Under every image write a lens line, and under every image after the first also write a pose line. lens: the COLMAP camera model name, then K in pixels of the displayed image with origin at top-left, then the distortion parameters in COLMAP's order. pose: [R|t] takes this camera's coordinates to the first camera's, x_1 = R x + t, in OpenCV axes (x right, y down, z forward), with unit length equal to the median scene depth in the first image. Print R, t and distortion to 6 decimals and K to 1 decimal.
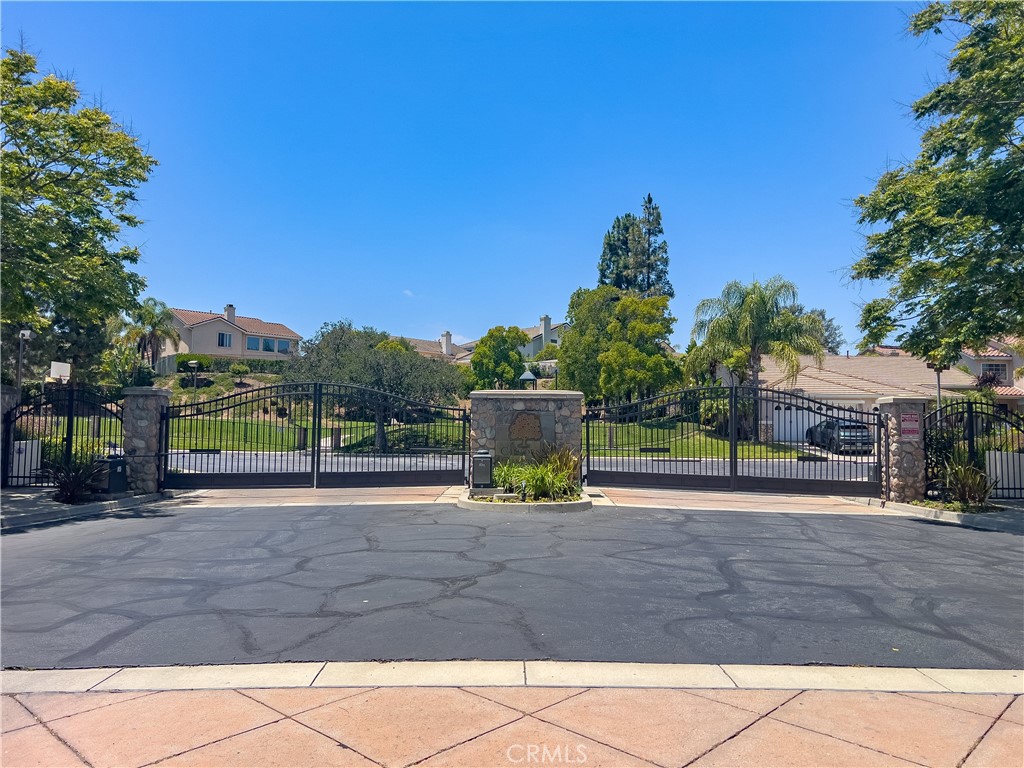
lens RADIAL K [[763.6, 0, 512.2], [0, 763.6, 367.9], [0, 0, 1]] dist [0.066029, 0.000307]
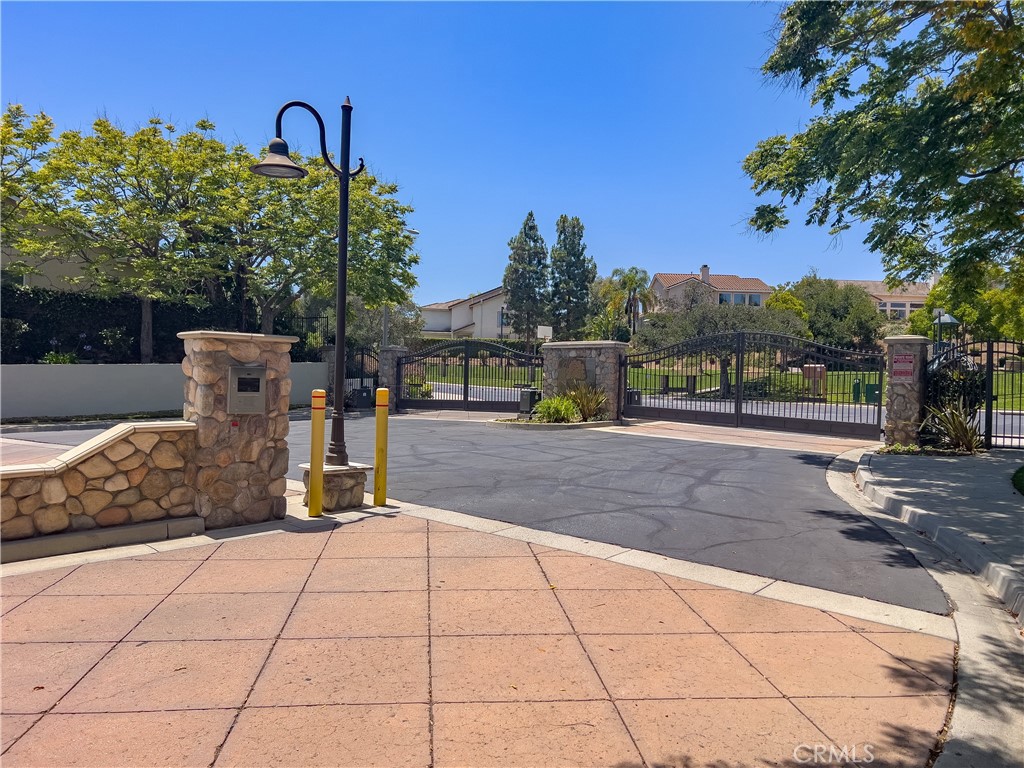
lens RADIAL K [[763.6, 0, 512.2], [0, 763.6, 367.9], [0, 0, 1]] dist [0.066029, 0.000307]
pose [[0.752857, -0.003568, -0.658174, 0.772697], [0.044592, 0.997964, 0.045597, 0.010244], [0.656671, -0.063678, 0.751484, -0.034974]]
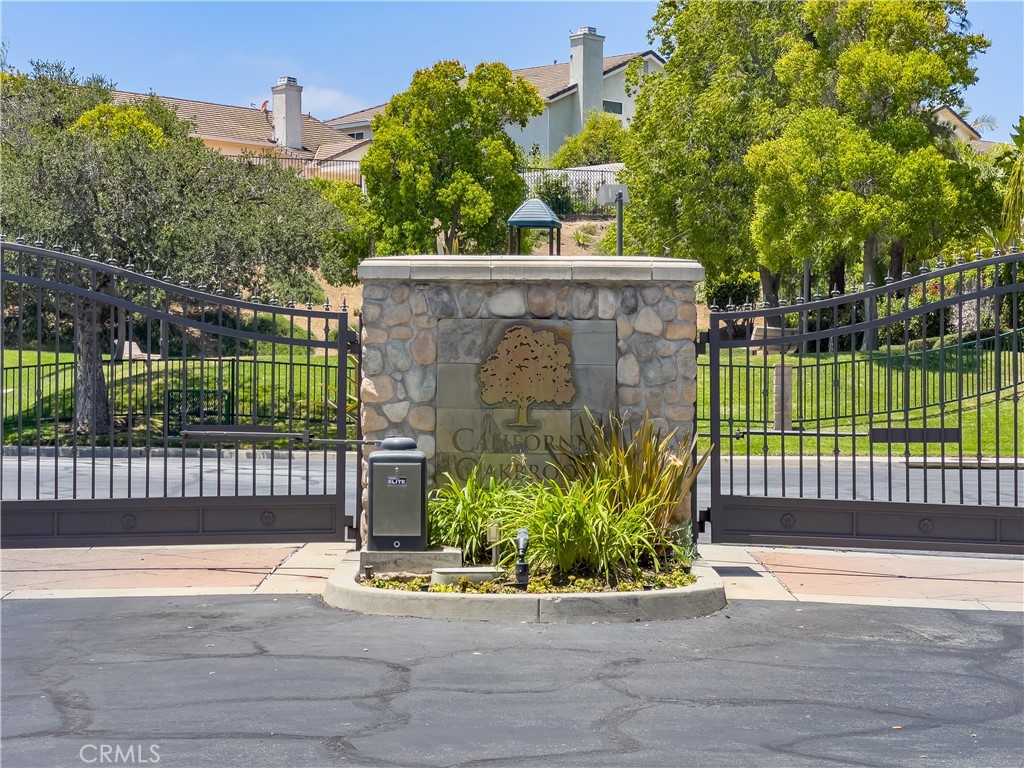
lens RADIAL K [[2306.2, 0, 491.7], [0, 2306.2, 382.2], [0, 0, 1]] dist [-0.194056, 4.199355]
pose [[0.999997, -0.001063, 0.002233, -0.000329], [0.000872, 0.996480, 0.083827, 0.000054], [-0.002314, -0.083825, 0.996478, 0.004009]]
